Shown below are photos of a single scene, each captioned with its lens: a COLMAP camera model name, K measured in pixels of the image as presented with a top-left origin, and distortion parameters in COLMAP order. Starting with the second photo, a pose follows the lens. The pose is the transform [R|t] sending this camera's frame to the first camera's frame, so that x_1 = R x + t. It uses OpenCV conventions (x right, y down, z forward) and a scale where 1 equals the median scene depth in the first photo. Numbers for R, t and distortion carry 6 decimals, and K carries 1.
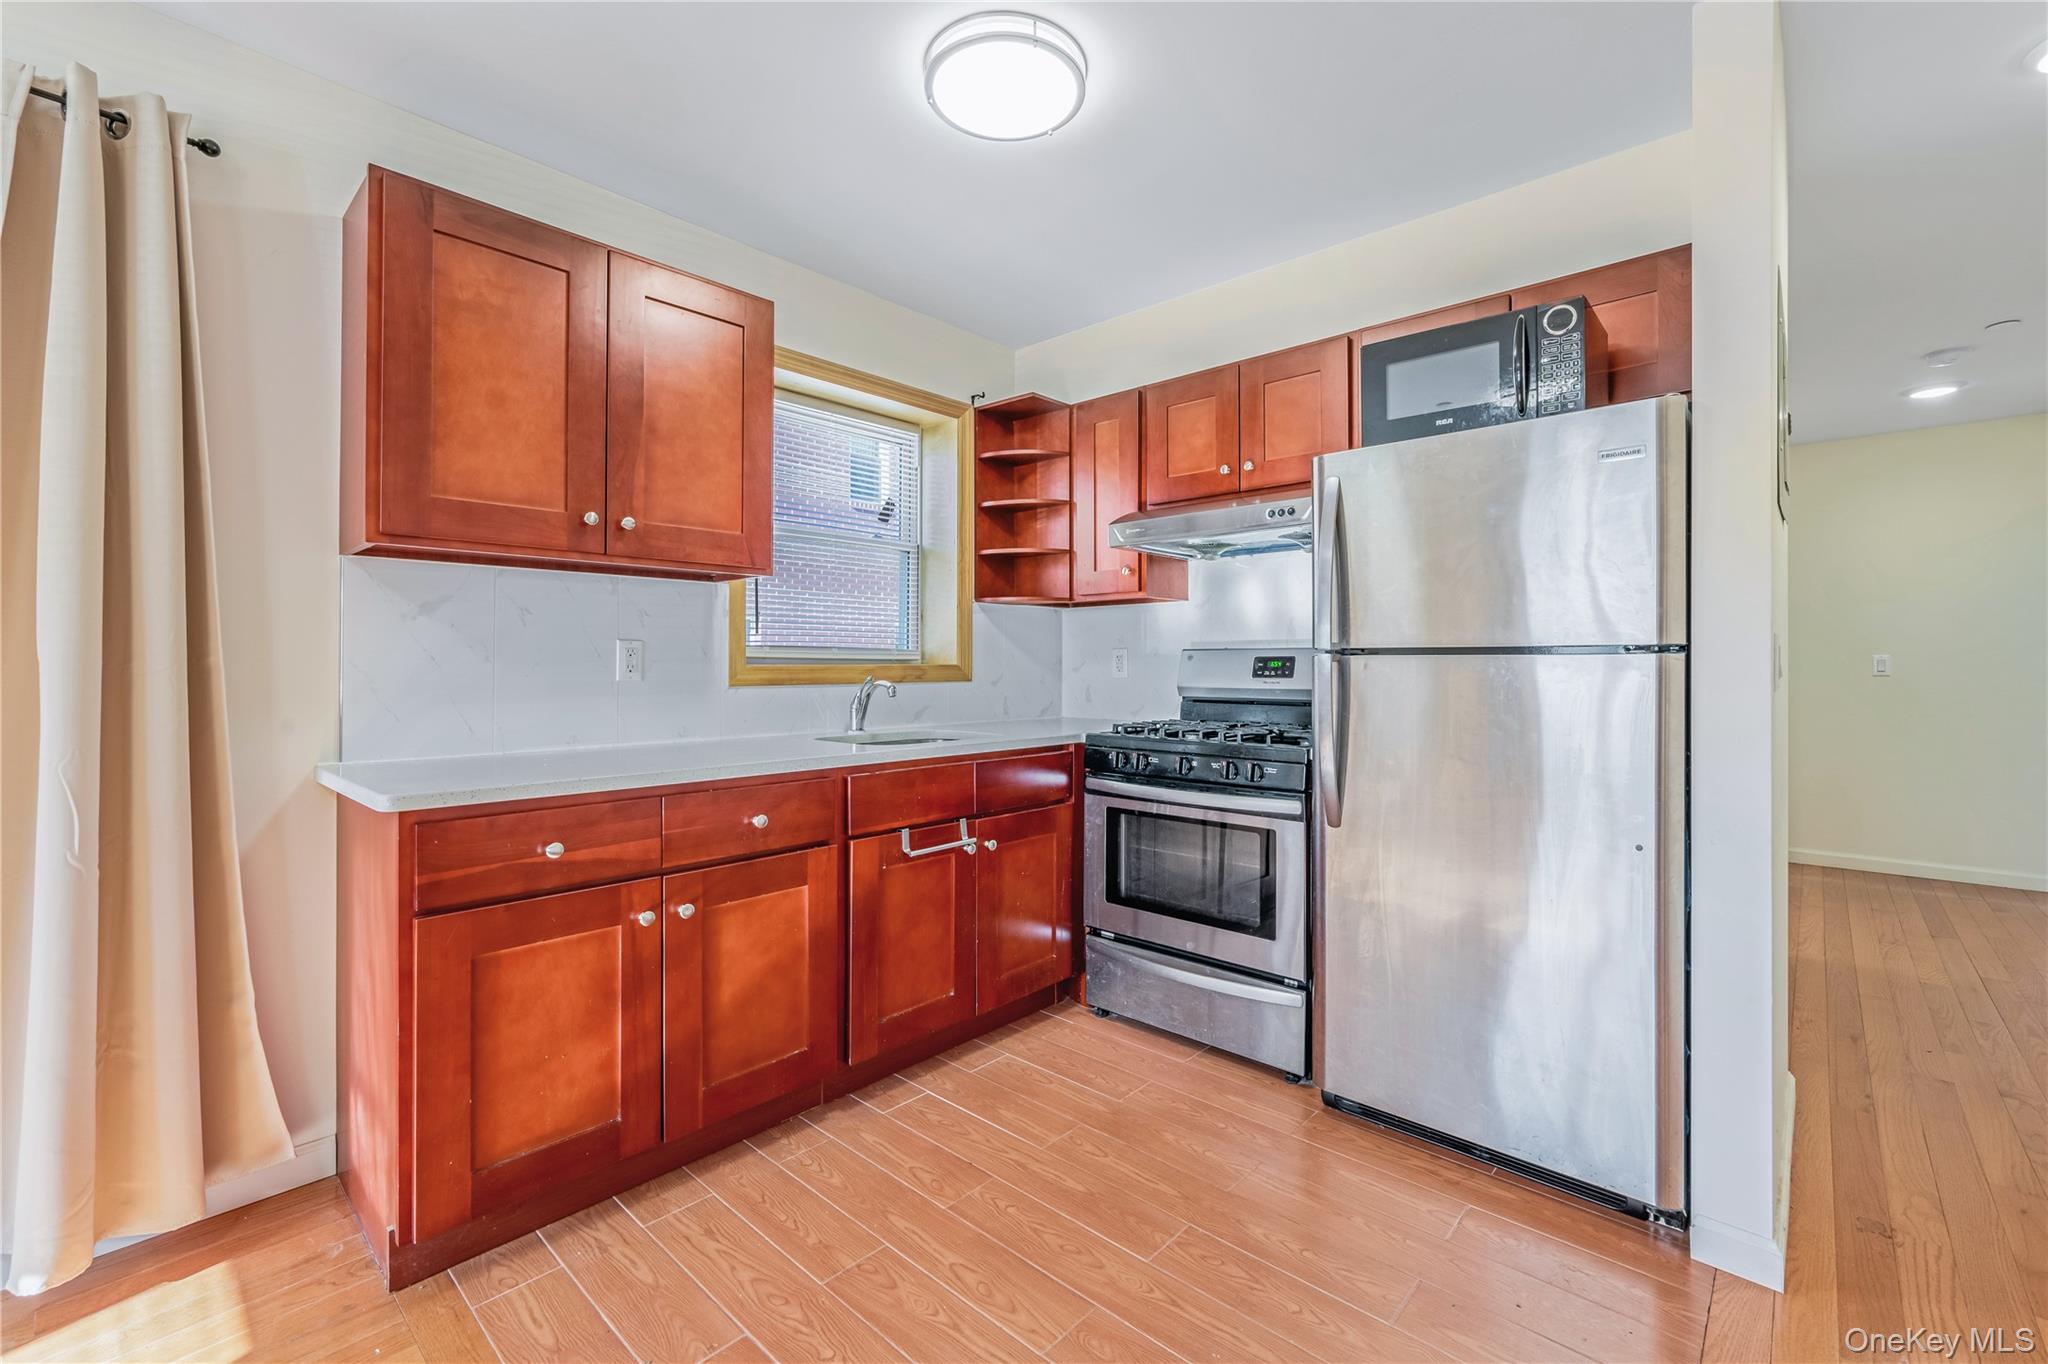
lens RADIAL K [[859.7, 0, 1021.3], [0, 859.7, 666.9], [0, 0, 1]] dist [0.004828, -0.000312]
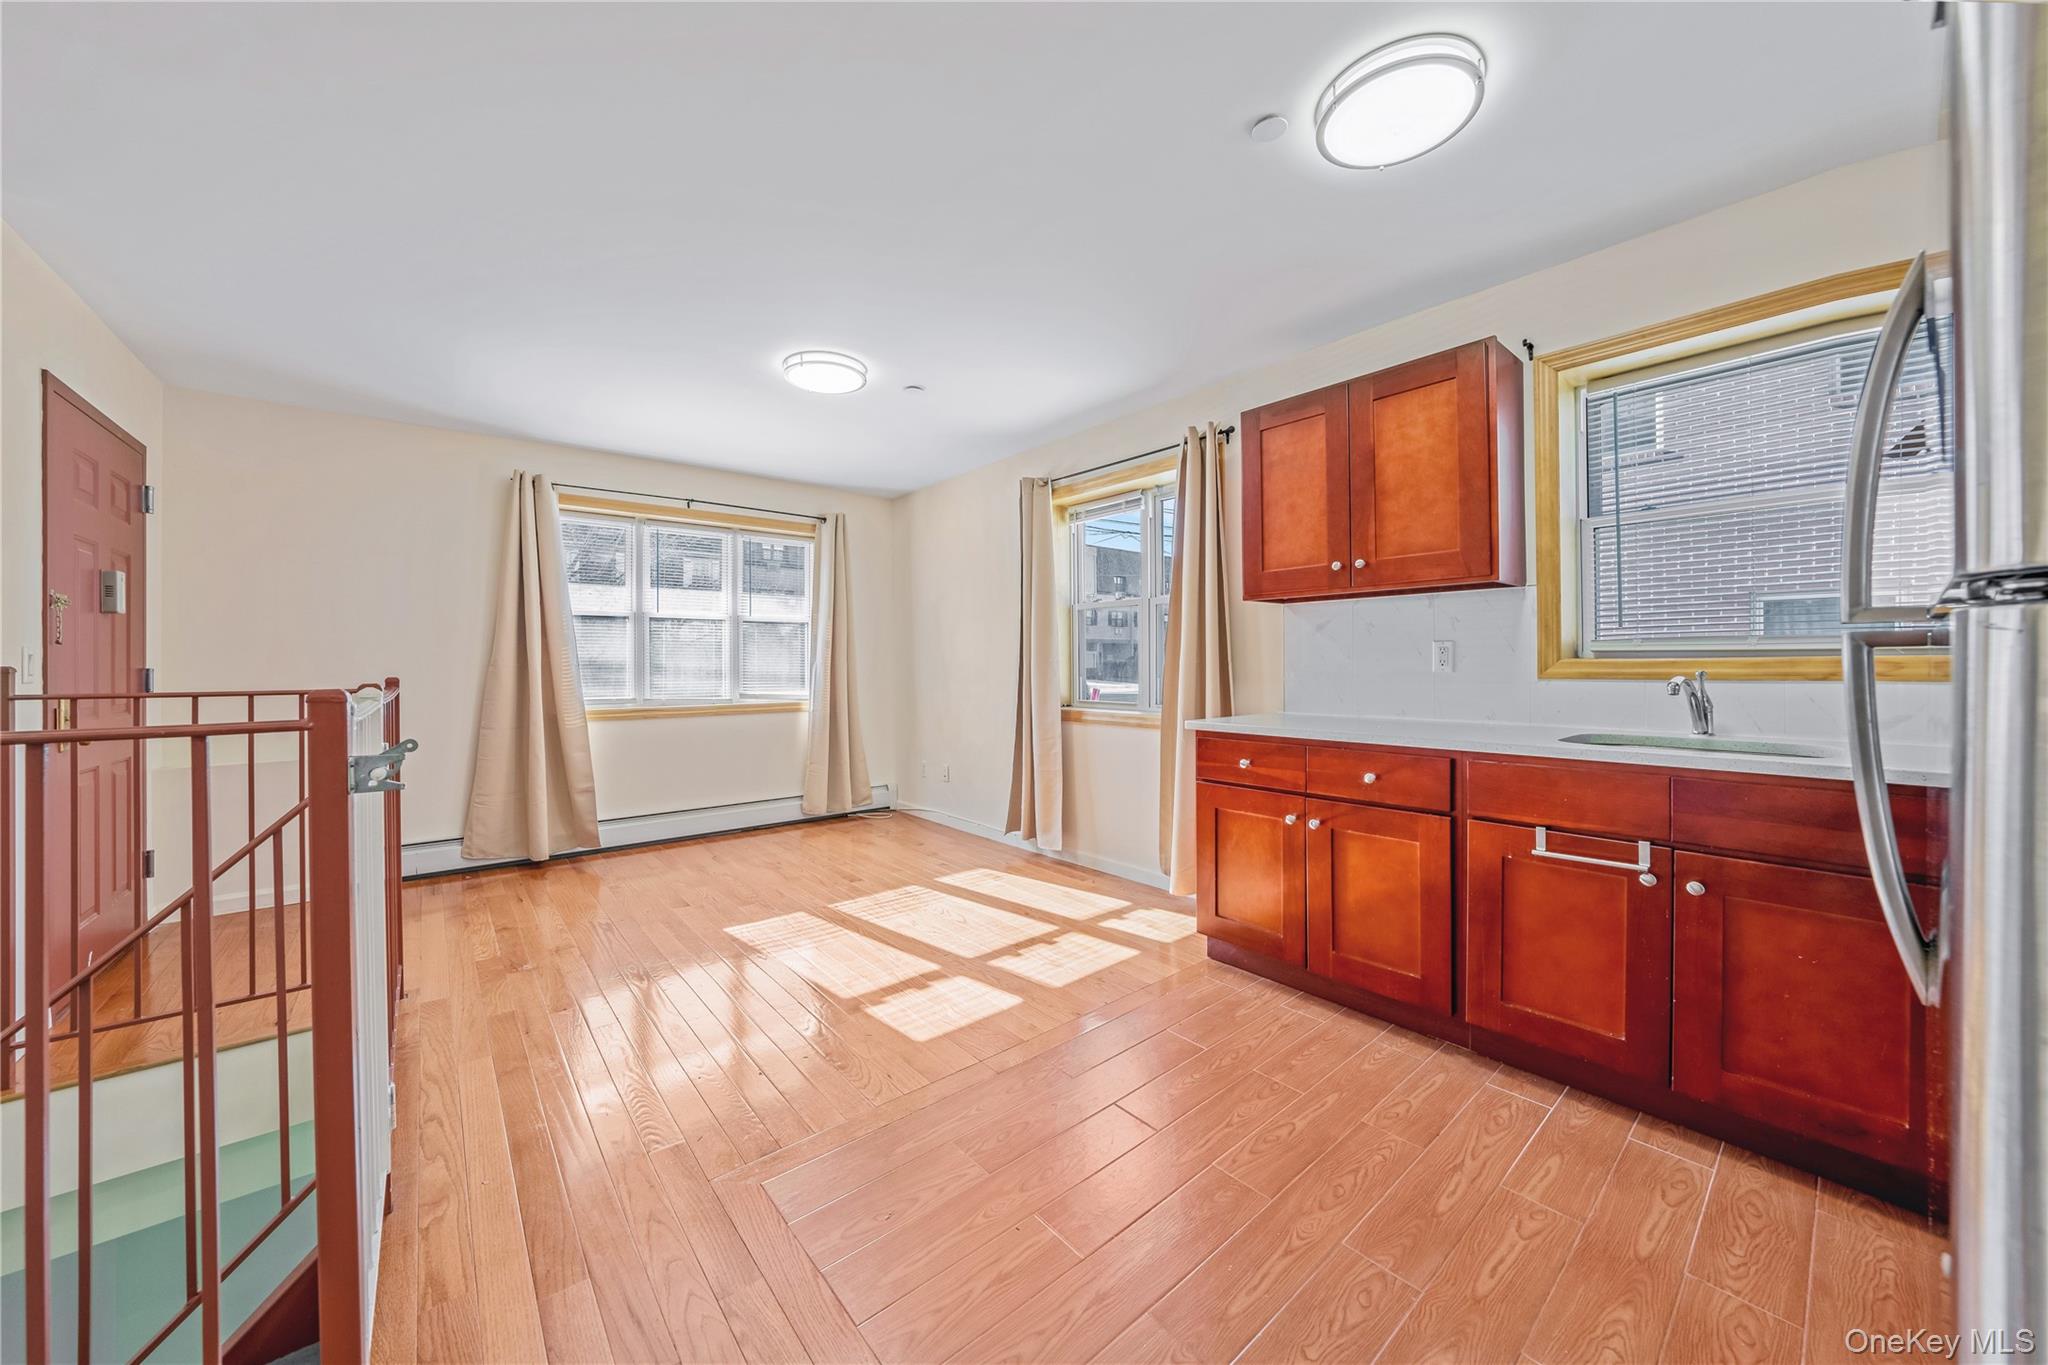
lens RADIAL K [[737.9, 0, 1061.5], [0, 737.9, 668.1], [0, 0, 1]] dist [-0.001996, 0.000075]
pose [[-0.075933, 0.005138, -0.997100, 0.734133], [0.003998, 0.999980, 0.004848, 0.002444], [0.997105, -0.003618, -0.075952, 0.520990]]
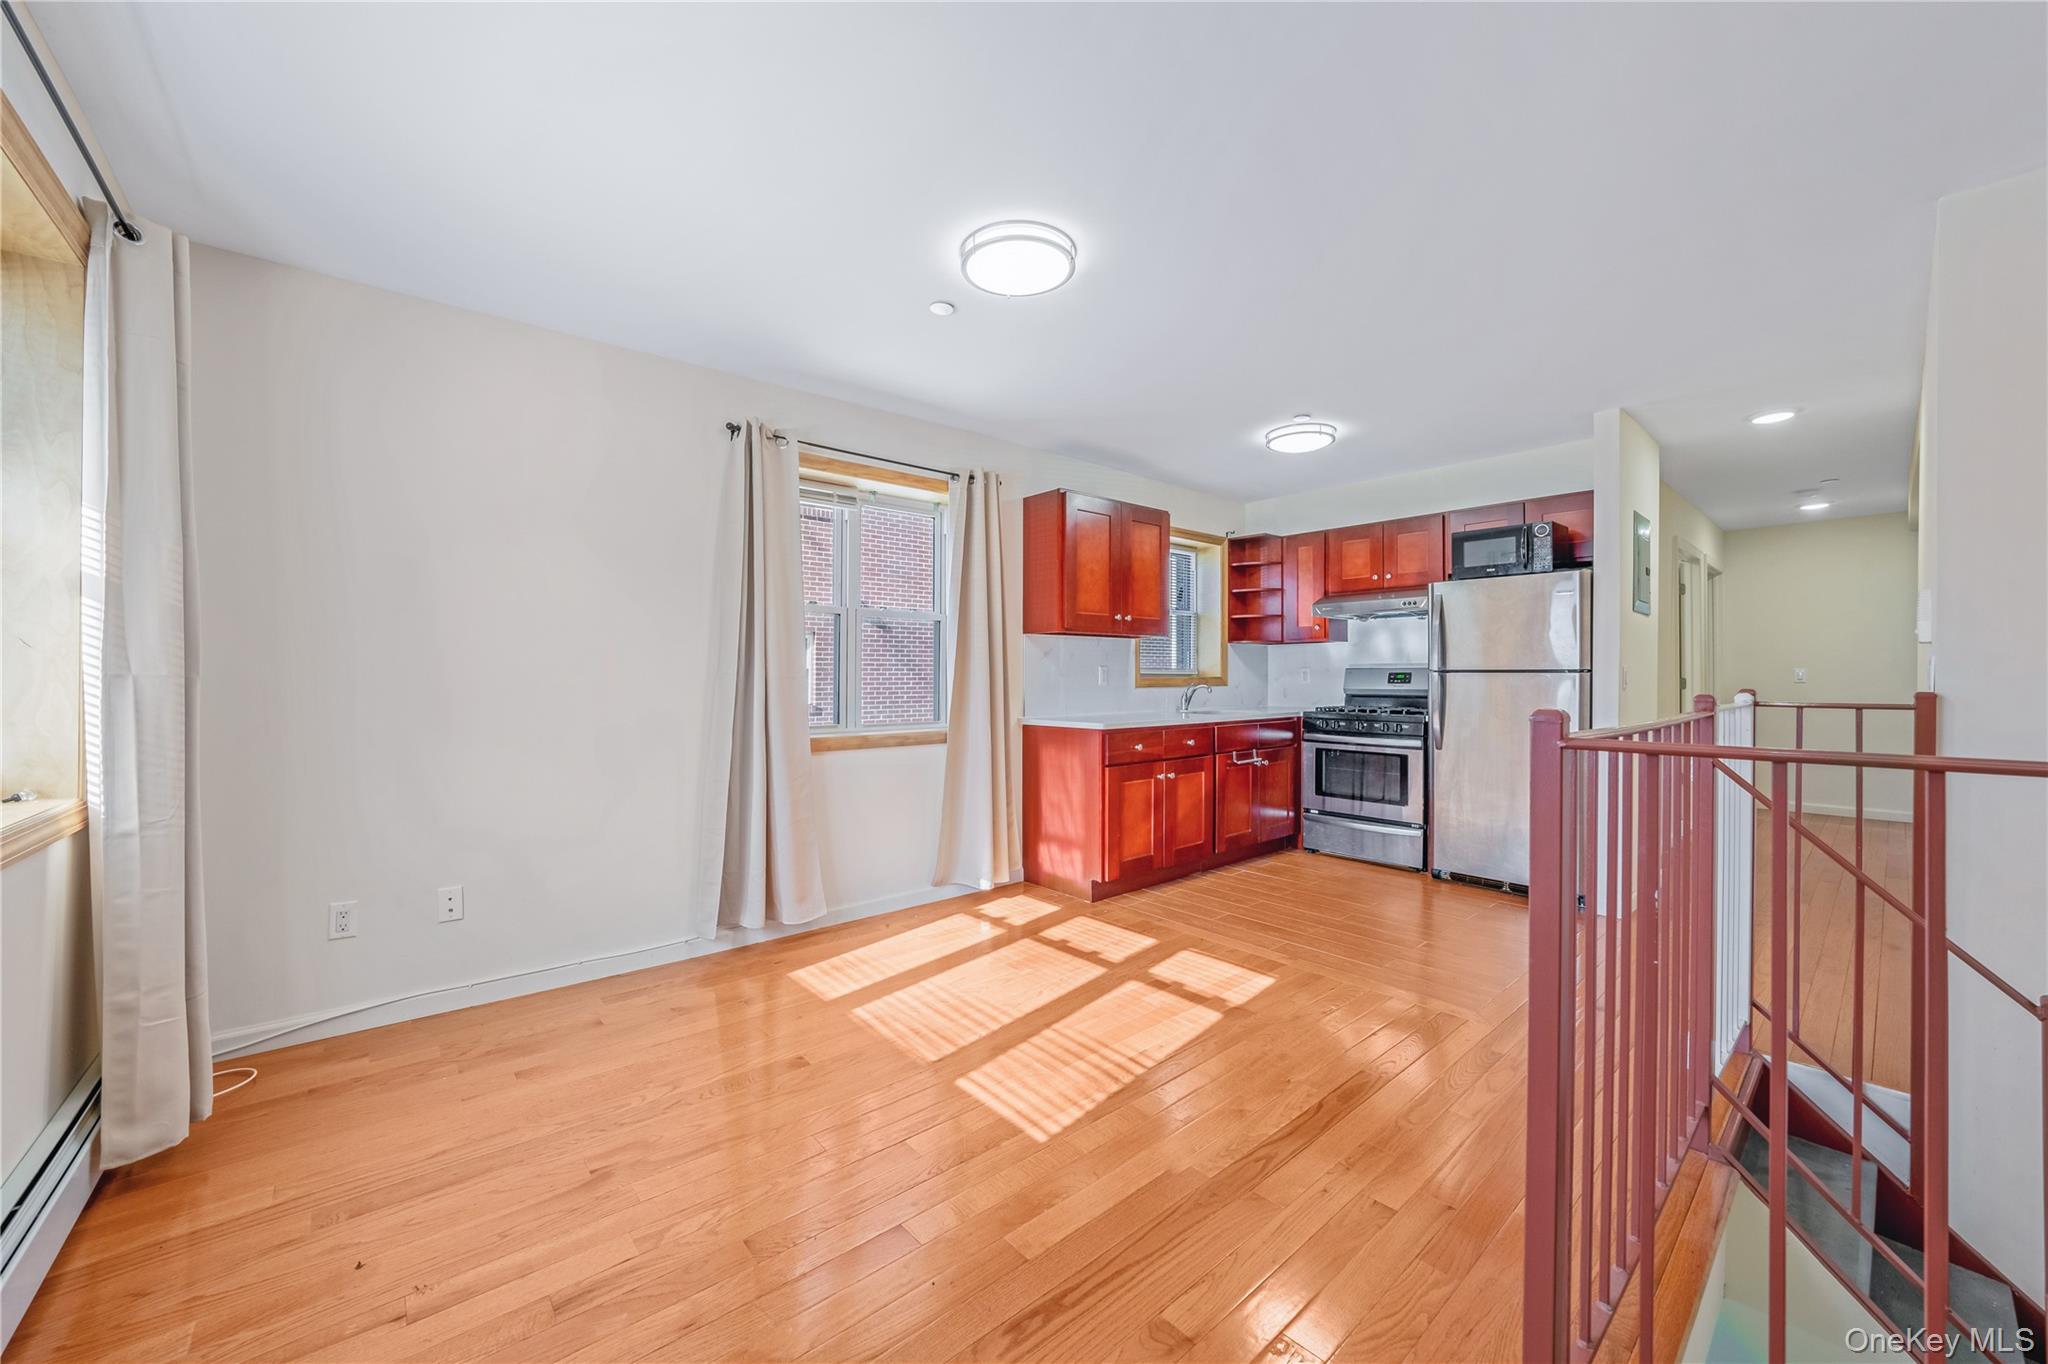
lens RADIAL K [[756.6, 0, 1035.4], [0, 756.6, 683.5], [0, 0, 1]] dist [0.006887, 0.000964]
pose [[0.995257, -0.001741, -0.097265, -0.451565], [0.002637, 0.999955, 0.009082, -0.006268], [0.097245, -0.009296, 0.995217, -0.981801]]
